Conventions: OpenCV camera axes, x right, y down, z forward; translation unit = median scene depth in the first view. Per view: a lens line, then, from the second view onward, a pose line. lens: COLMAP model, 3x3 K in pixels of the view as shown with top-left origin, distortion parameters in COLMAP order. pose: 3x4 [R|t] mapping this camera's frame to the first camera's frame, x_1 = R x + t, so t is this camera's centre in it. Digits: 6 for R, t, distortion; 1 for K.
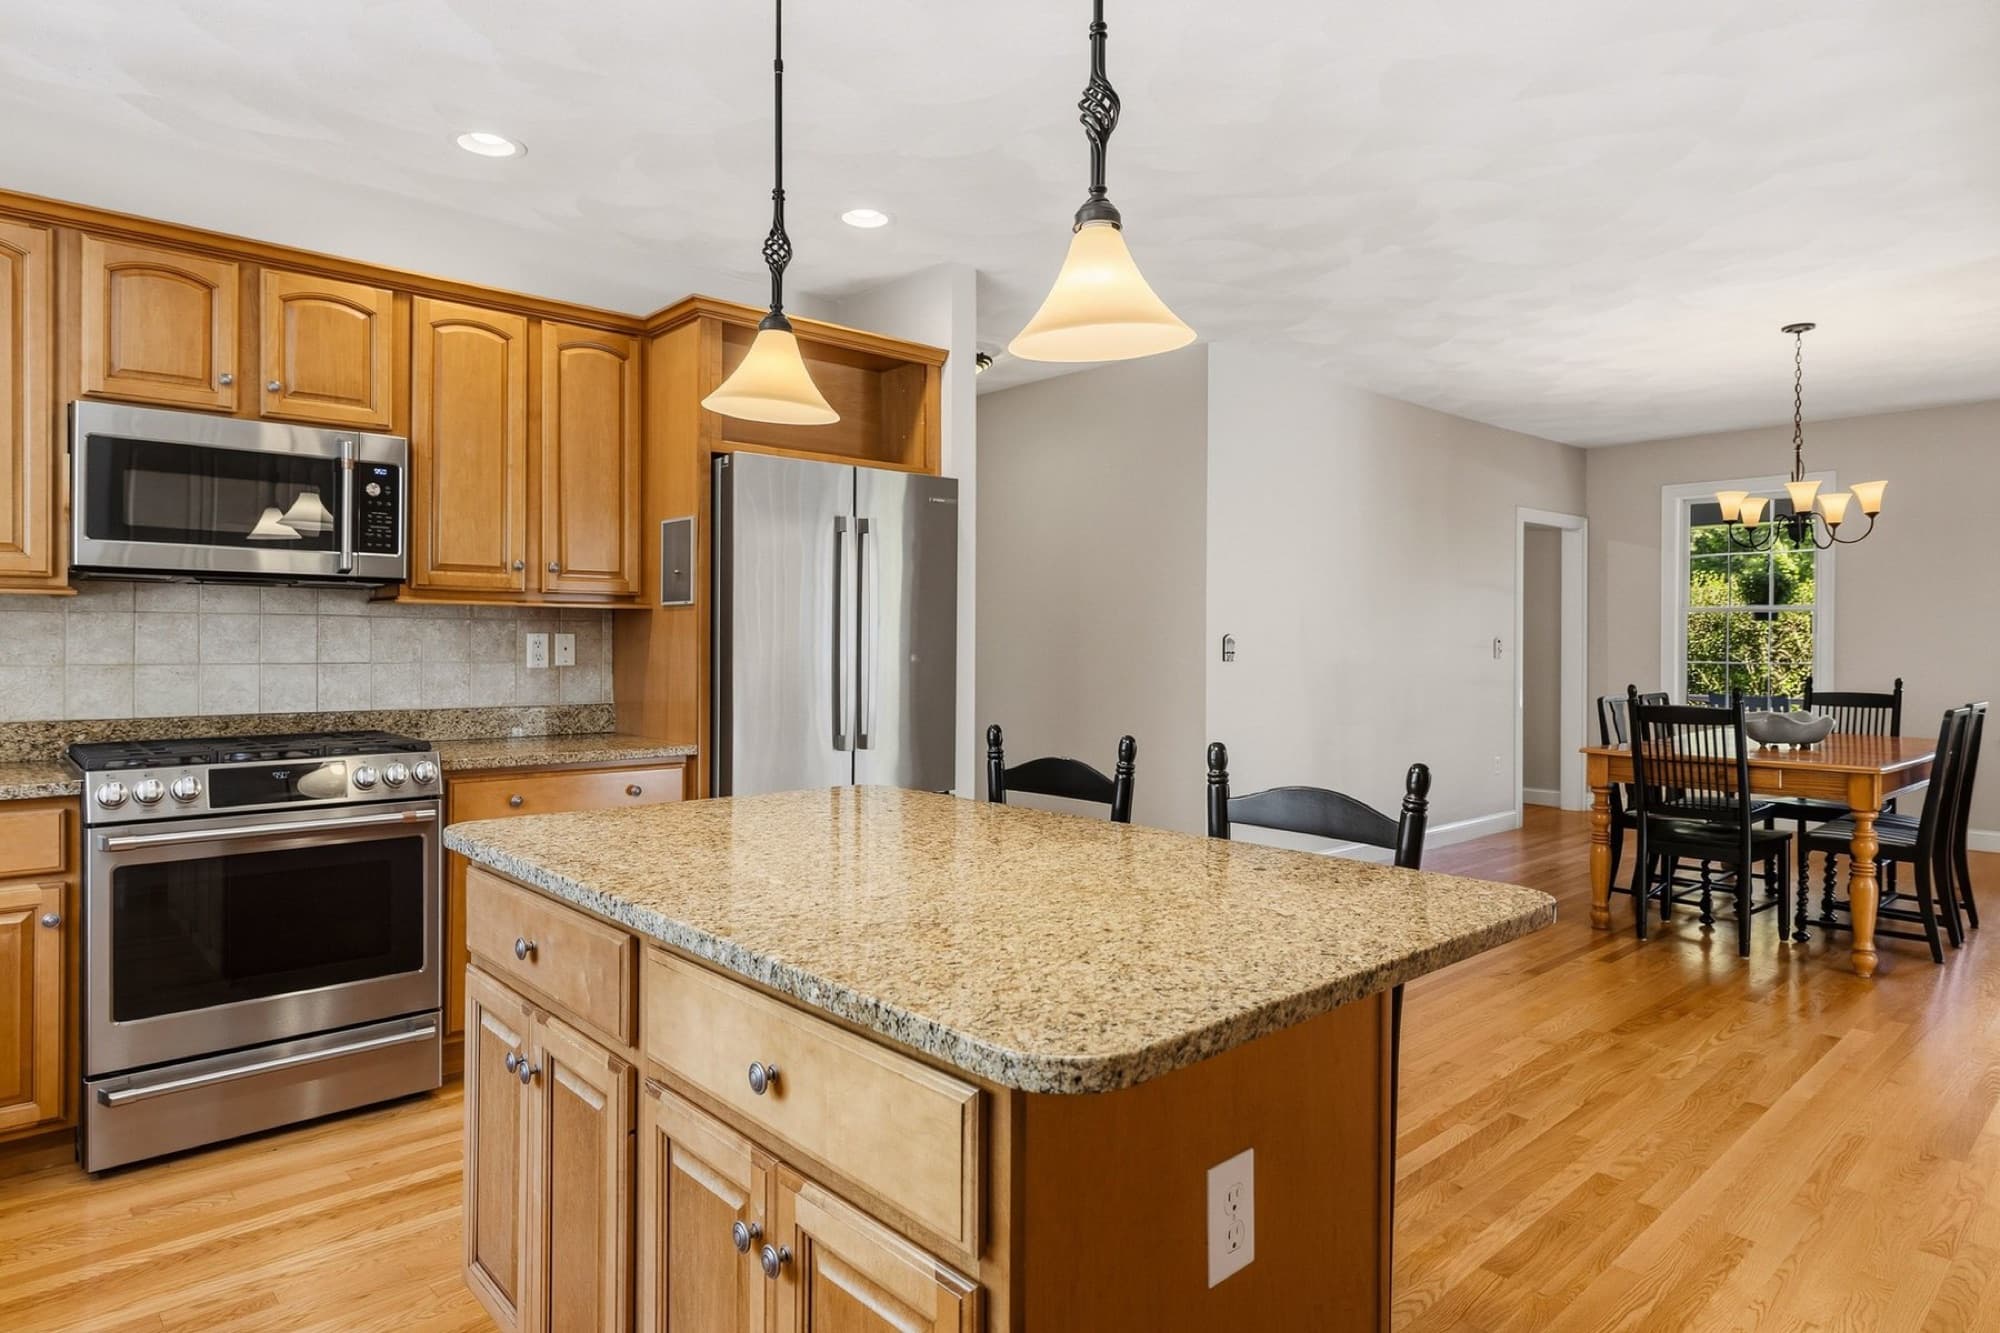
lens RADIAL K [[1135.4, 0, 1000.0], [0, 1135.4, 666.5], [0, 0, 1]] dist [-0.003135, -0.001121]
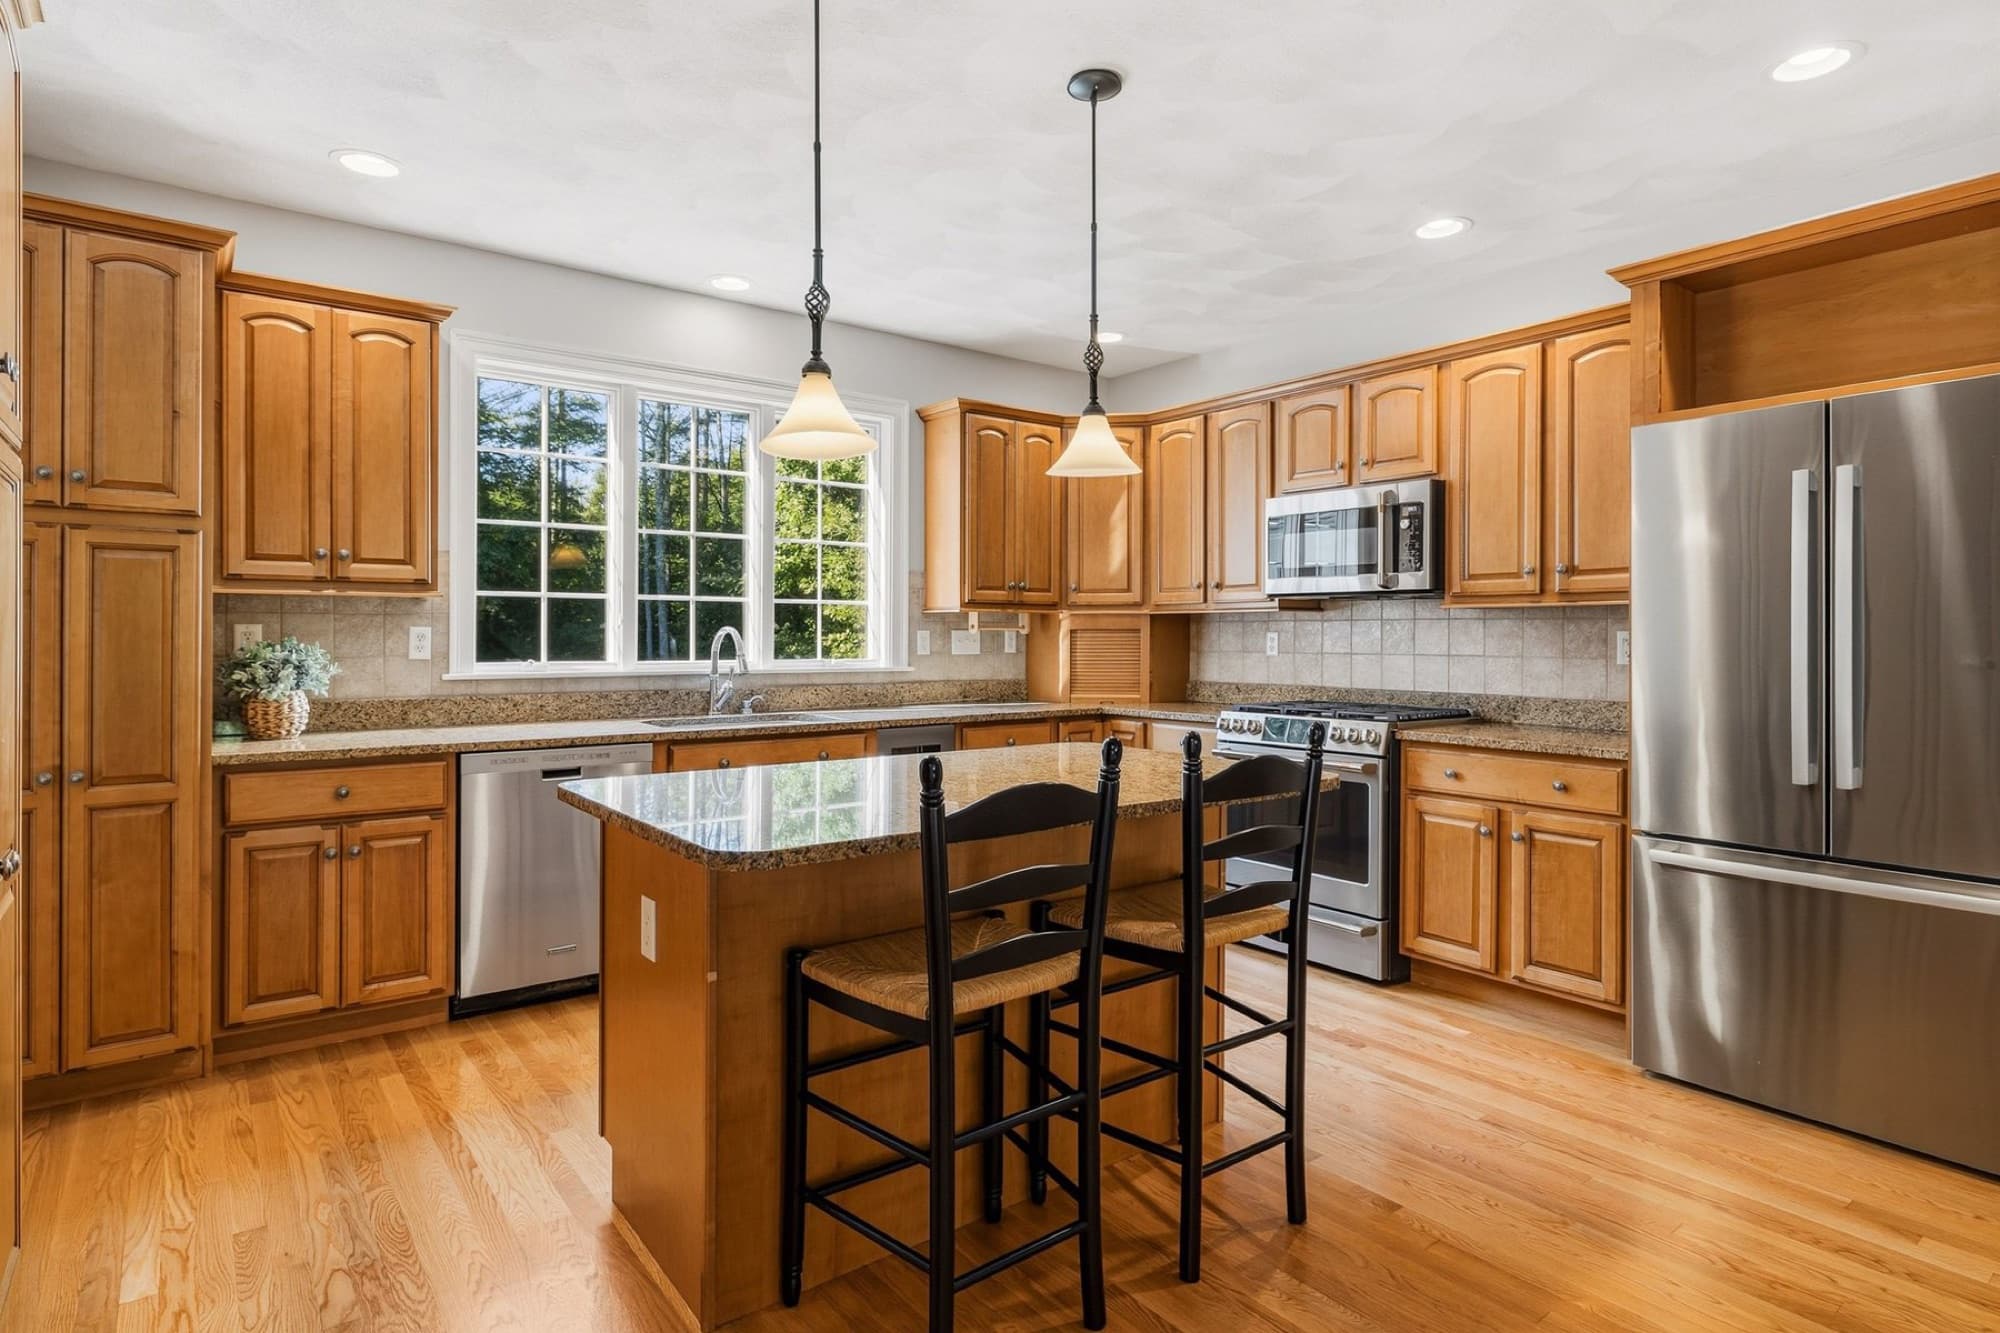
lens RADIAL K [[1076.3, 0, 1000.0], [0, 1076.3, 666.5], [0, 0, 1]] dist [-0.001429, -0.000228]
pose [[-0.079756, 0.020050, -0.996613, 0.685012], [-0.027783, 0.999365, 0.022329, -0.003410], [0.996427, 0.029470, -0.079148, 0.585131]]
